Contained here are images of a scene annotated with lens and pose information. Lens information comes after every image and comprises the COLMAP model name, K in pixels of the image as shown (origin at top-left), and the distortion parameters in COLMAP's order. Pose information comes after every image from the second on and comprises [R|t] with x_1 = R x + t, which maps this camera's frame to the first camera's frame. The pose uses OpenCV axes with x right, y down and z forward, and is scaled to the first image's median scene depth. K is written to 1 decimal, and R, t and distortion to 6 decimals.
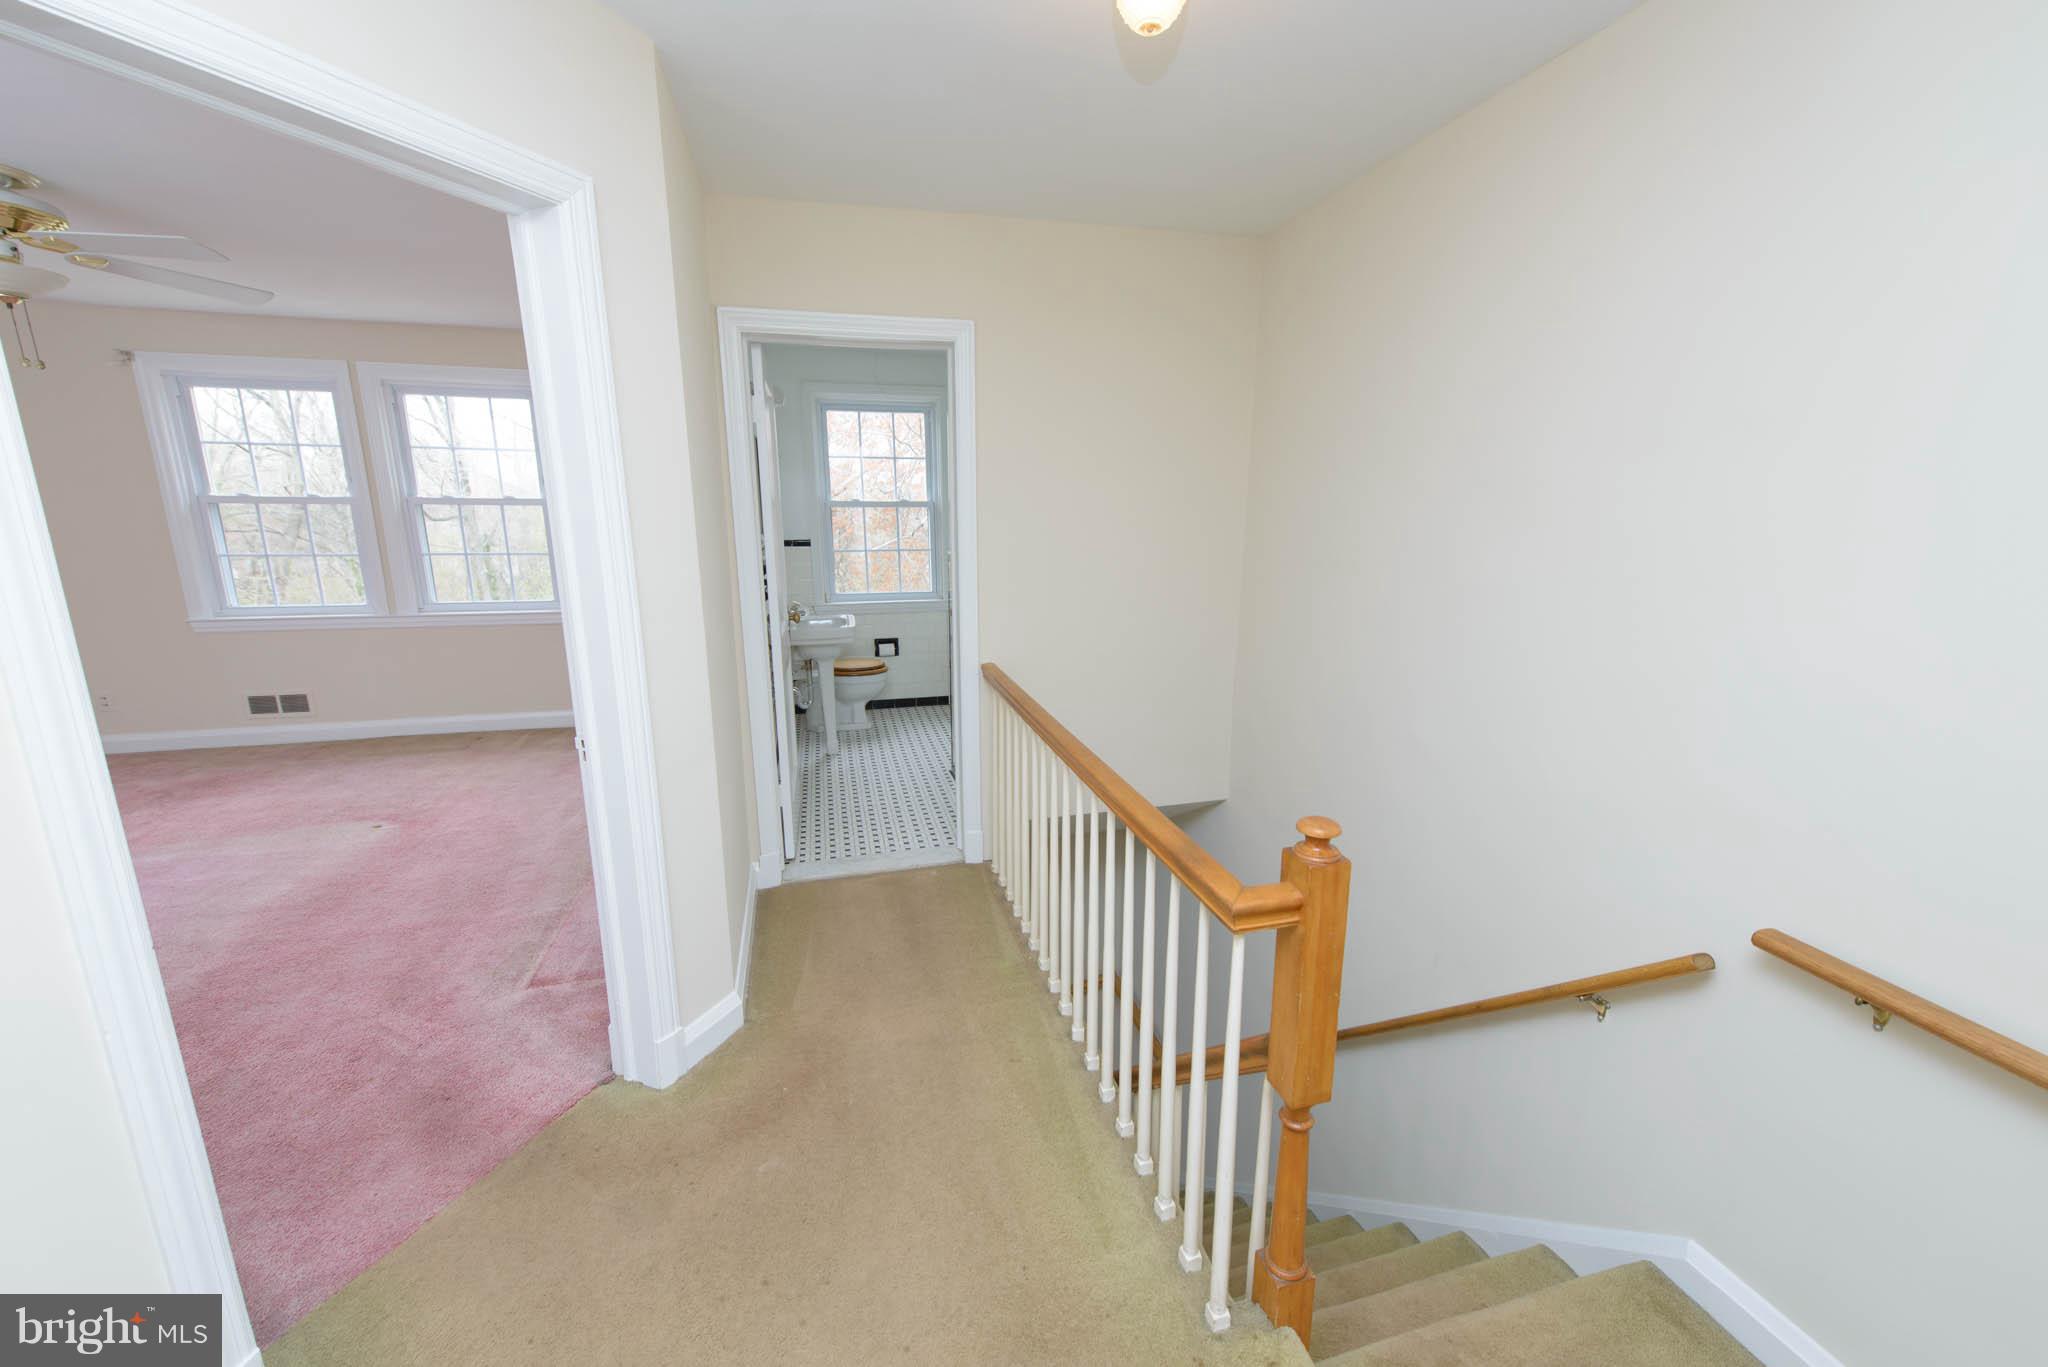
lens RADIAL K [[798.7, 0, 1037.6], [0, 798.7, 686.8], [0, 0, 1]] dist [0.001998, 0.000269]
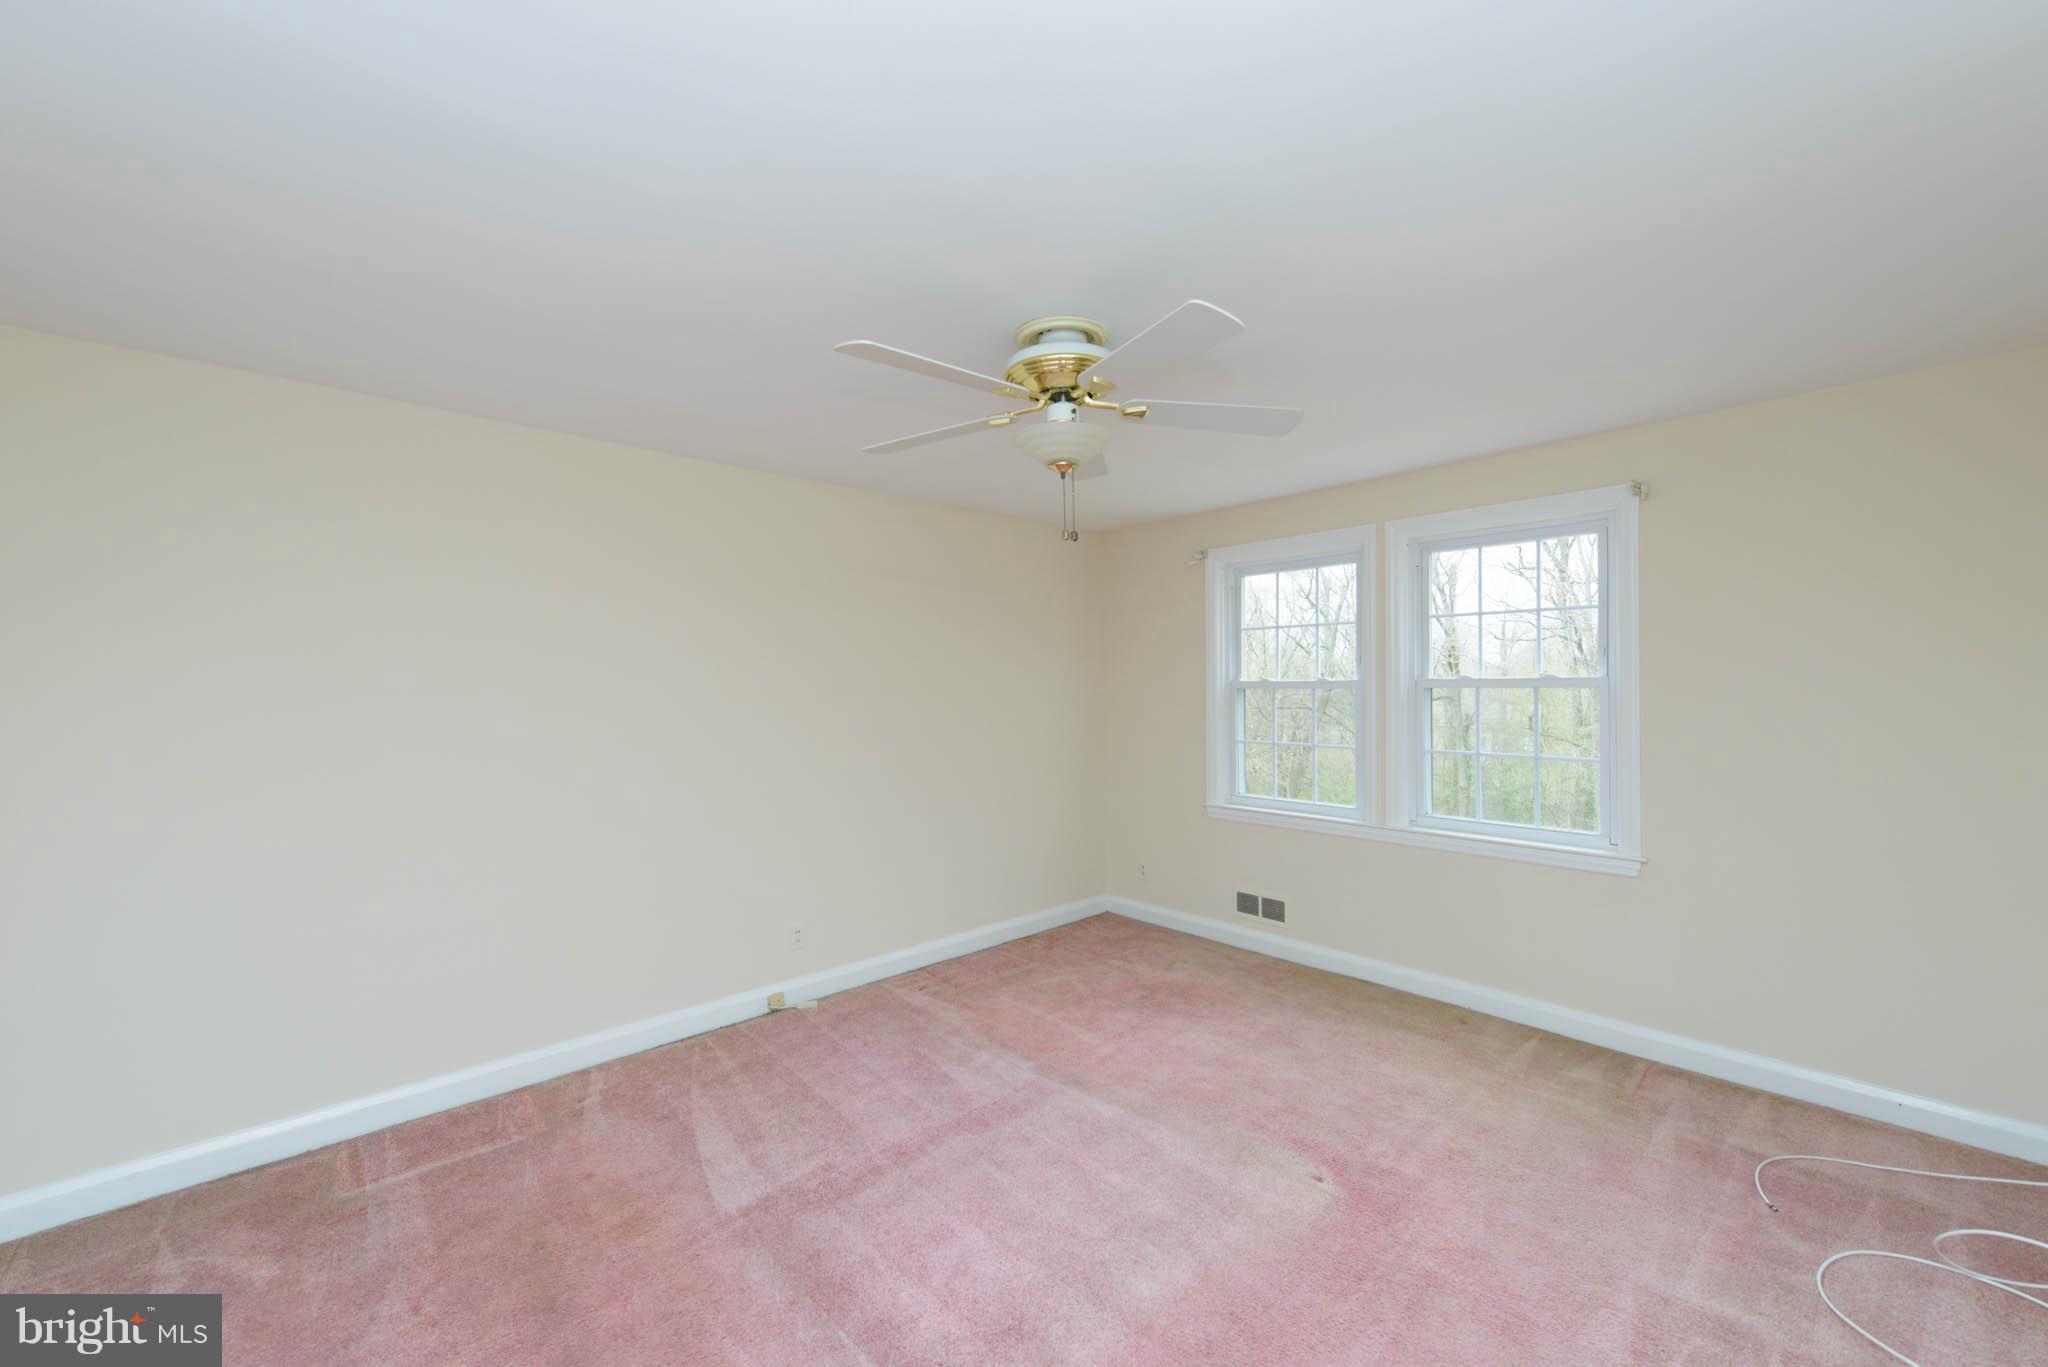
lens RADIAL K [[833.1, 0, 1022.8], [0, 833.1, 703.5], [0, 0, 1]] dist [0.016383, 0.000121]
pose [[0.467830, 0.003373, -0.883812, -0.262747], [-0.179302, 0.979560, -0.091172, -0.074157], [0.865440, 0.201122, 0.458873, 0.315238]]
